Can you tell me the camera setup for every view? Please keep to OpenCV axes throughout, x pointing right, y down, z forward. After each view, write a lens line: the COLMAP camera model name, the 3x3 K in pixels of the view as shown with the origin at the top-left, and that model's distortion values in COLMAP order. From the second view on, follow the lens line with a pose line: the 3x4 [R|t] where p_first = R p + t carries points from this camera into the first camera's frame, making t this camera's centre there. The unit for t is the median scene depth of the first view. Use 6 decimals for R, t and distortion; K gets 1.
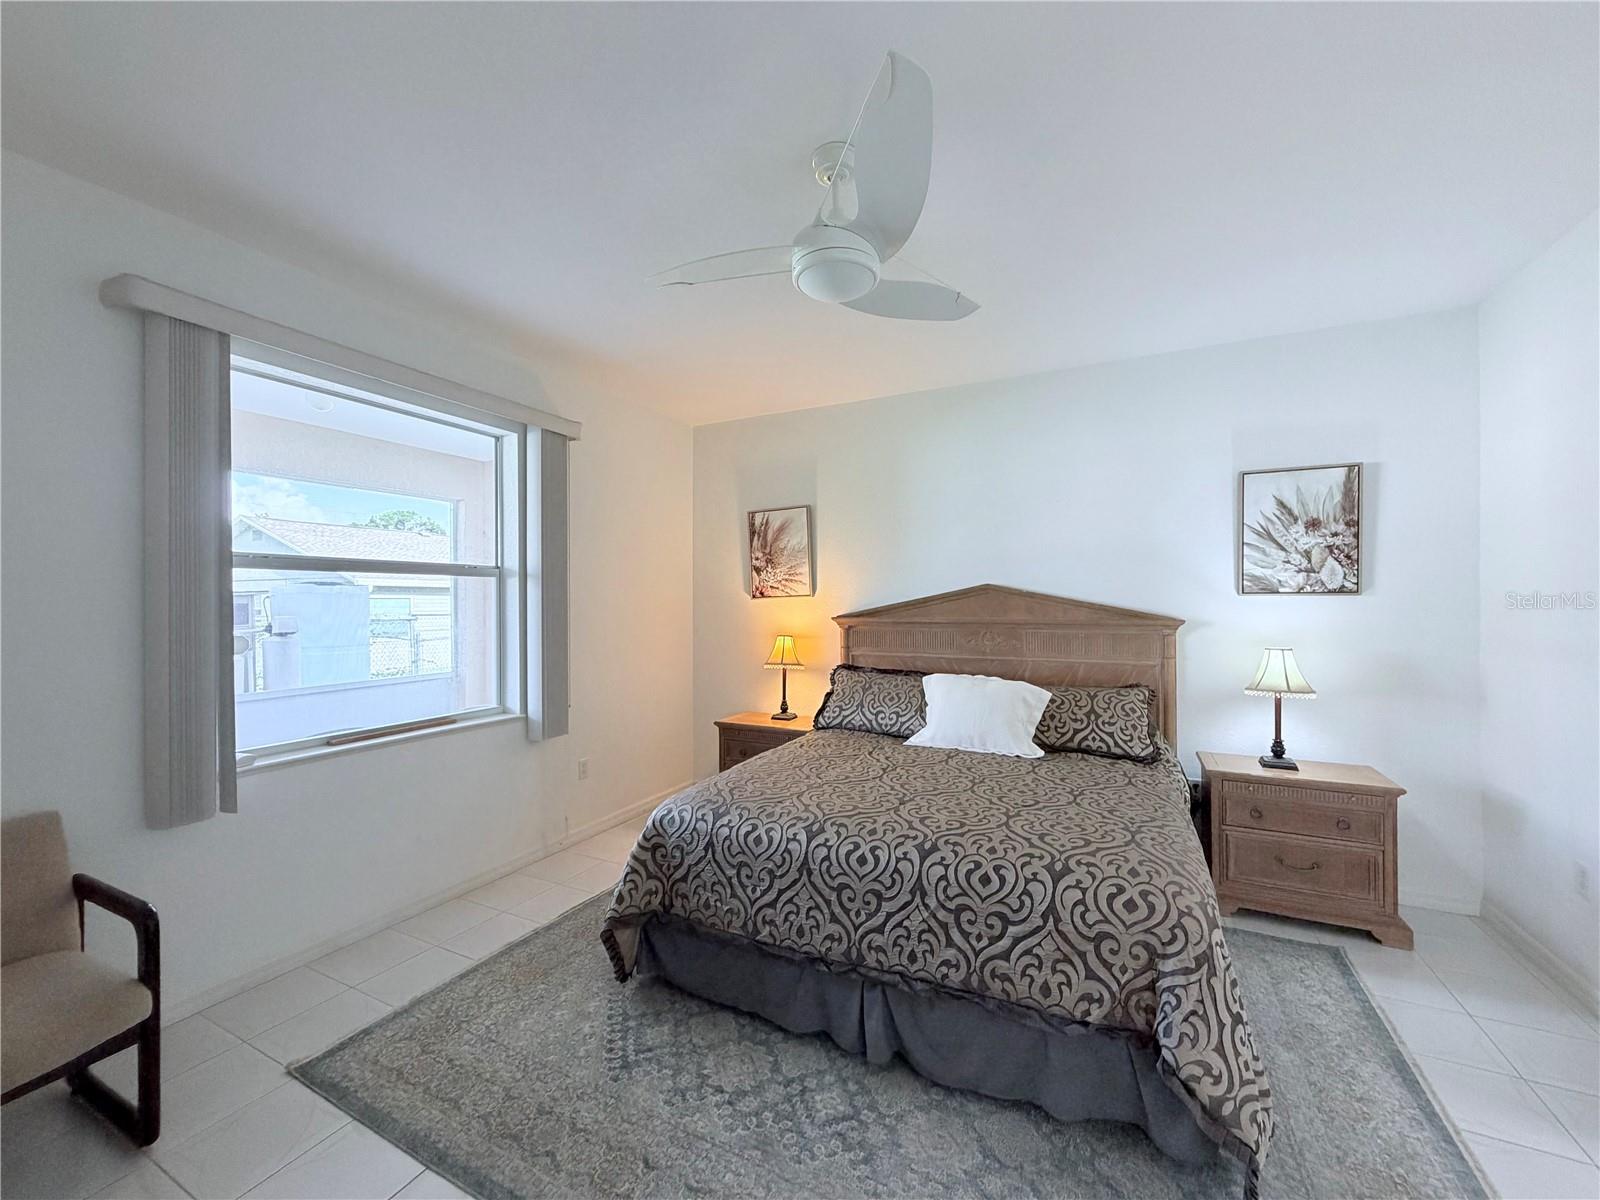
lens RADIAL K [[638.7, 0, 794.3], [0, 638.7, 601.1], [0, 0, 1]] dist [-0.001008, 0.000303]
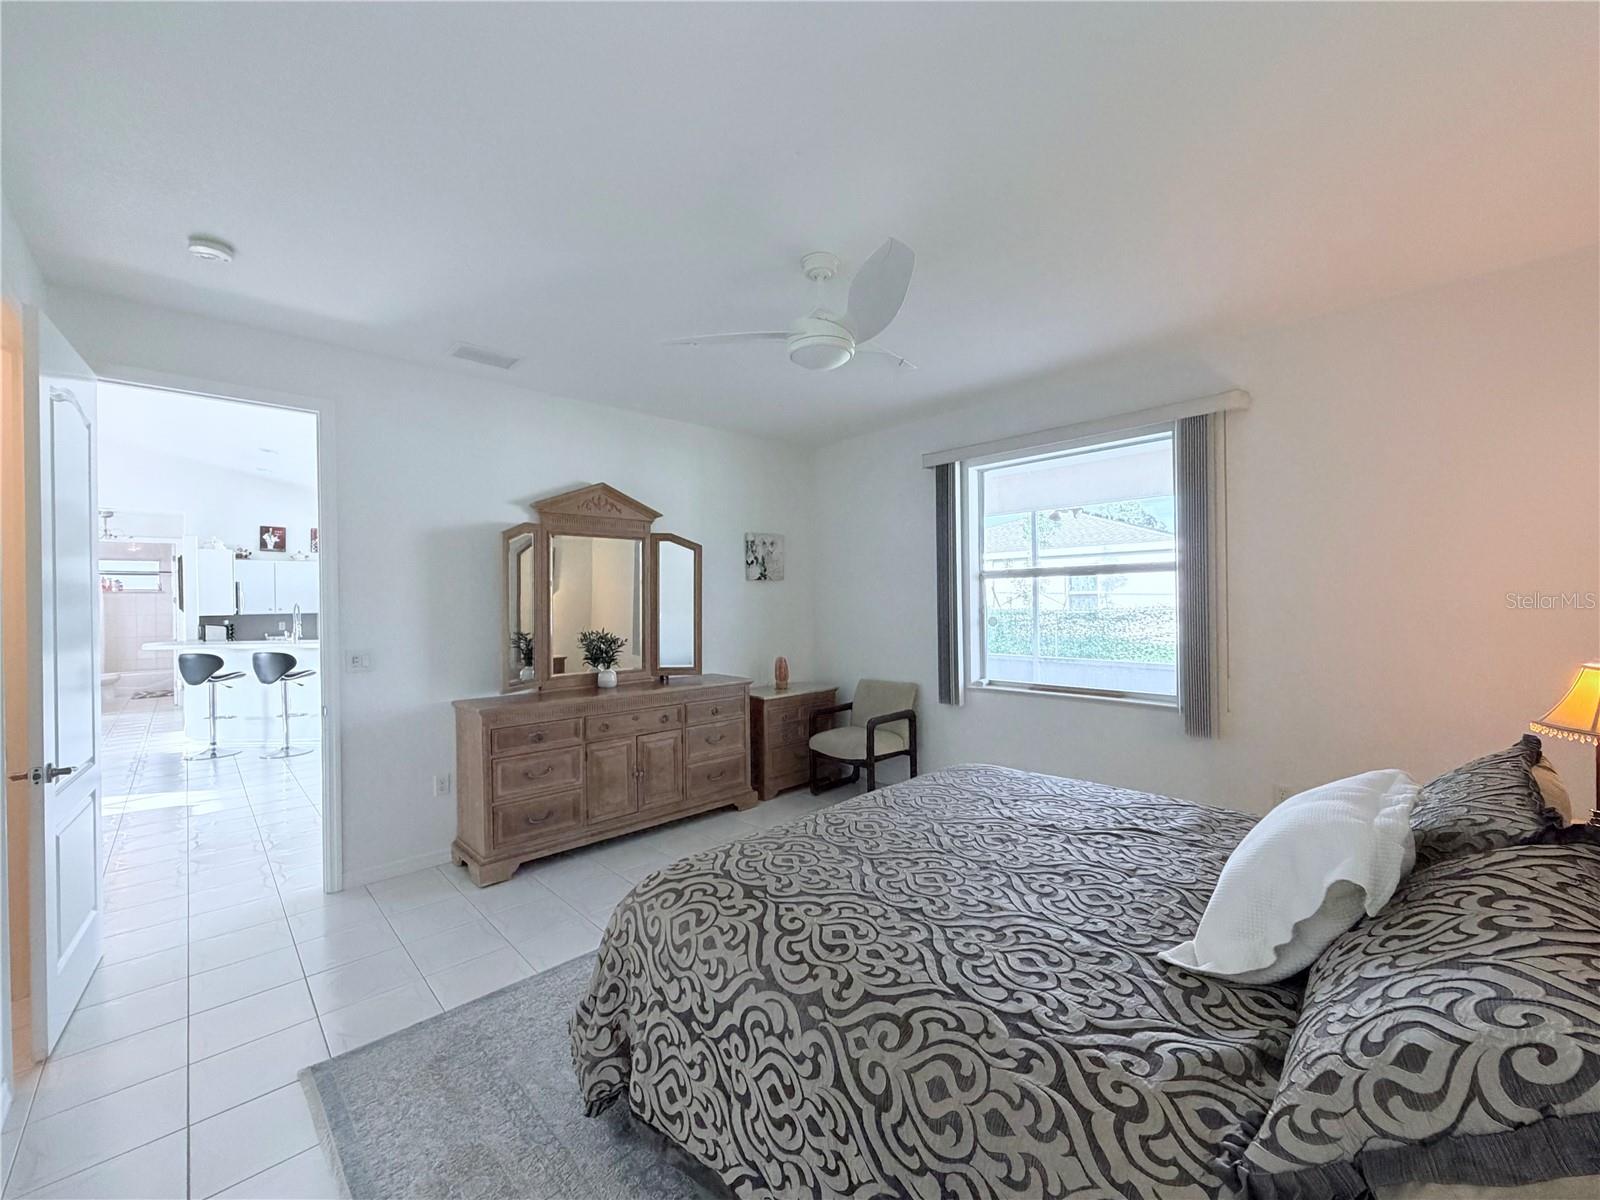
lens RADIAL K [[638.7, 0, 794.3], [0, 638.7, 601.1], [0, 0, 1]] dist [-0.001008, 0.000303]
pose [[-0.329522, 0.008913, -0.944106, 0.864301], [0.018014, 0.999833, 0.003152, -0.005098], [0.943976, -0.015969, -0.329628, 0.880072]]
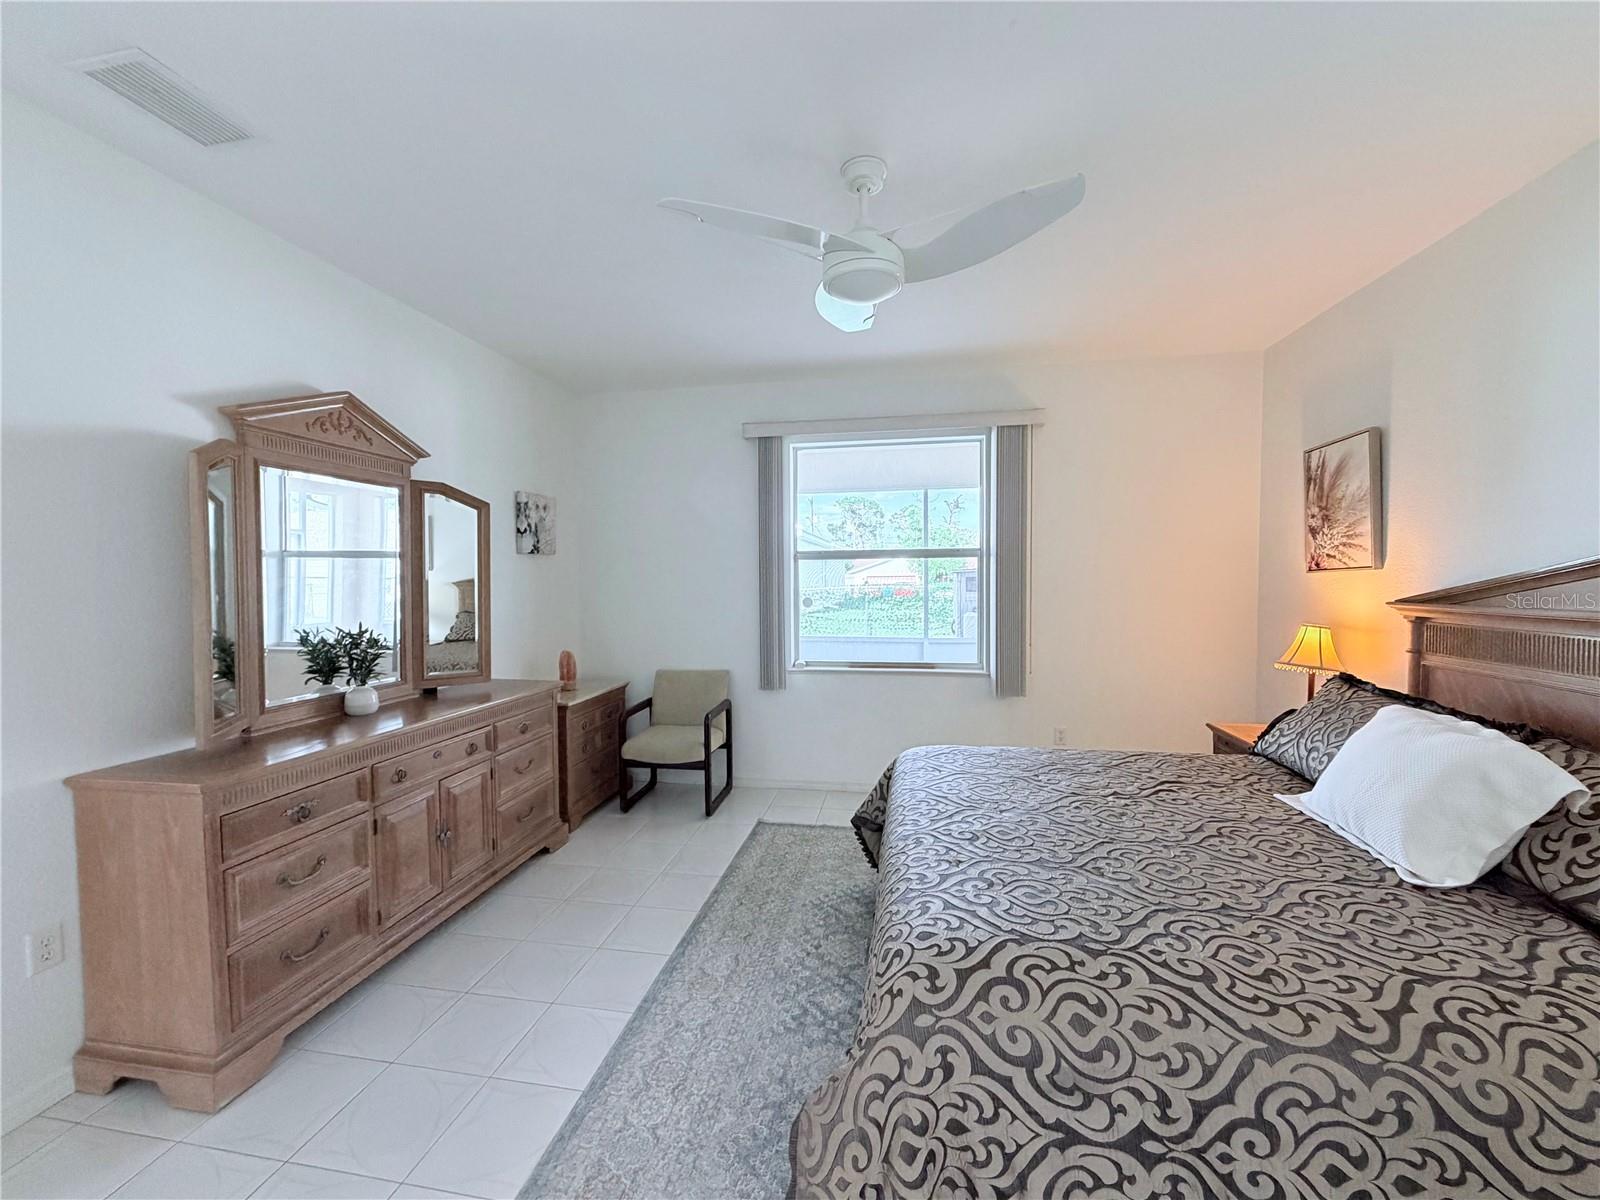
lens RADIAL K [[638.7, 0, 794.3], [0, 638.7, 601.1], [0, 0, 1]] dist [-0.001008, 0.000303]
pose [[0.291220, 0.038232, -0.955892, 0.717501], [0.008850, 0.999051, 0.042654, -0.010881], [0.956615, -0.020882, 0.290605, 0.369815]]
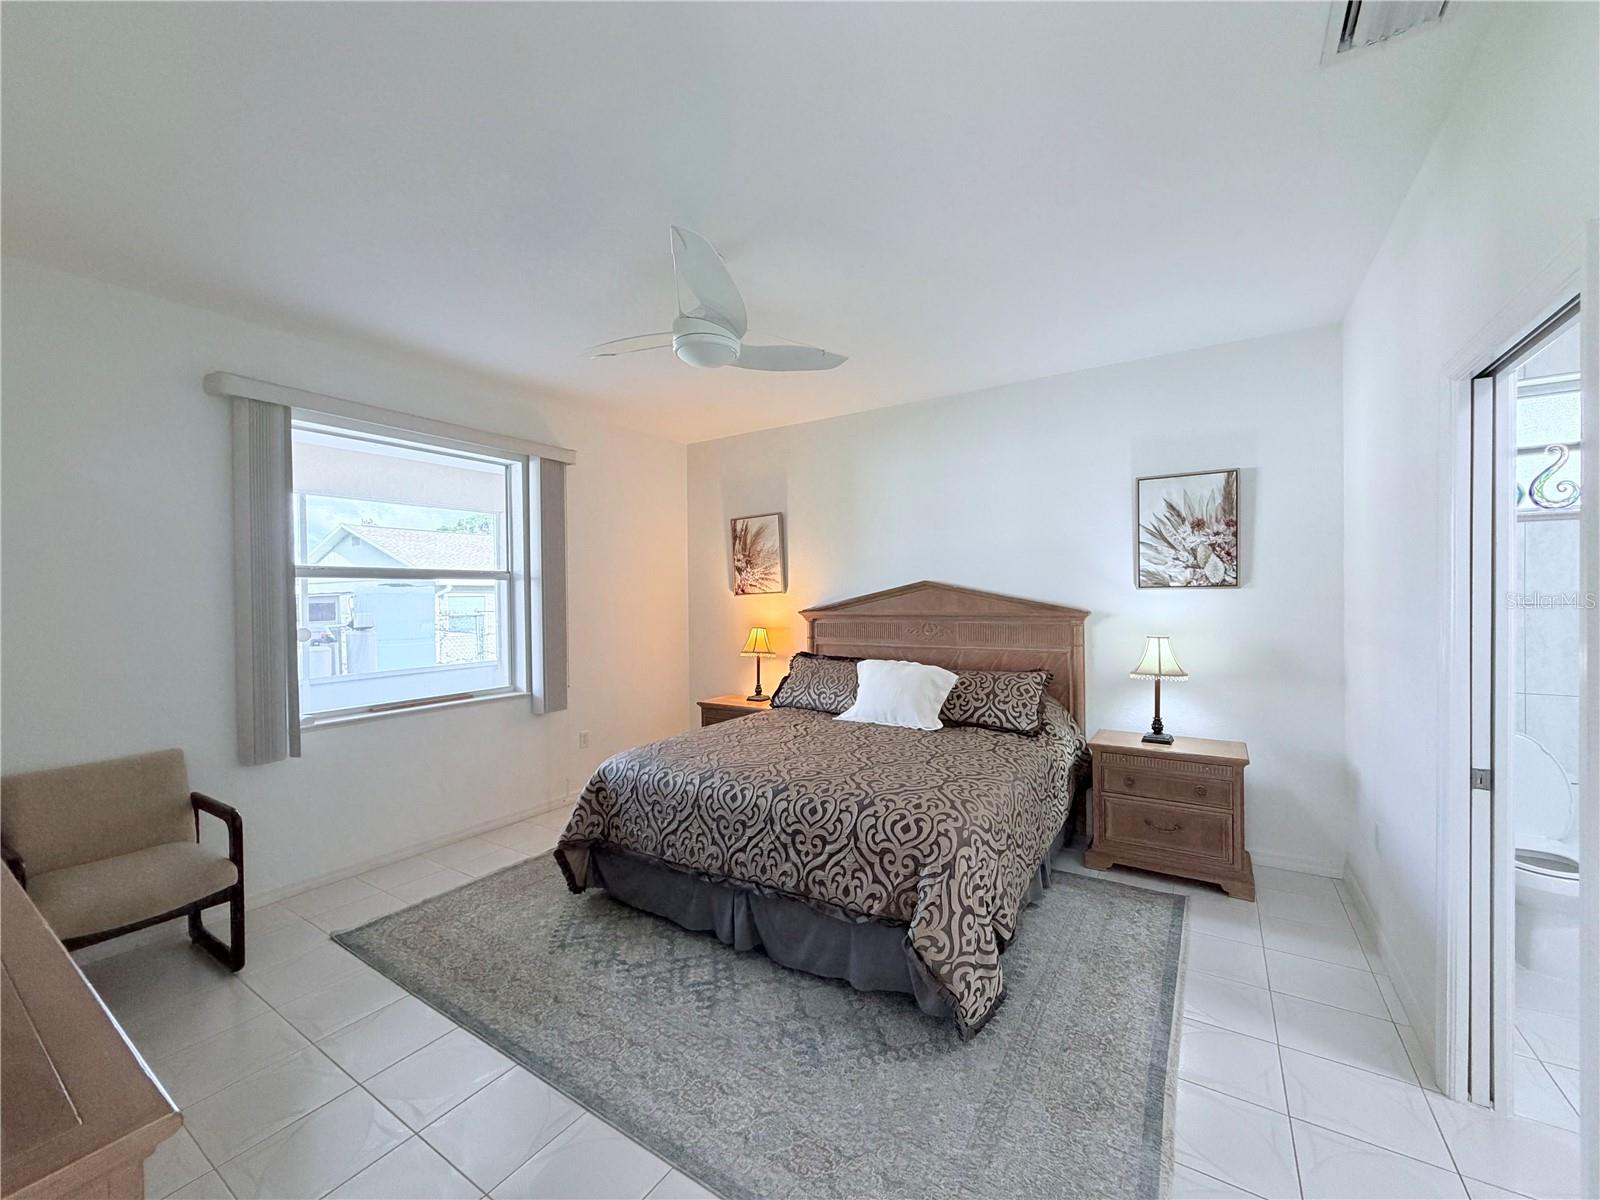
lens RADIAL K [[638.7, 0, 794.3], [0, 638.7, 601.1], [0, 0, 1]] dist [-0.001008, 0.000303]
pose [[0.994393, -0.007932, -0.105449, 0.249298], [0.008876, 0.999925, 0.008488, -0.003586], [0.105373, -0.009377, 0.994389, -0.188159]]
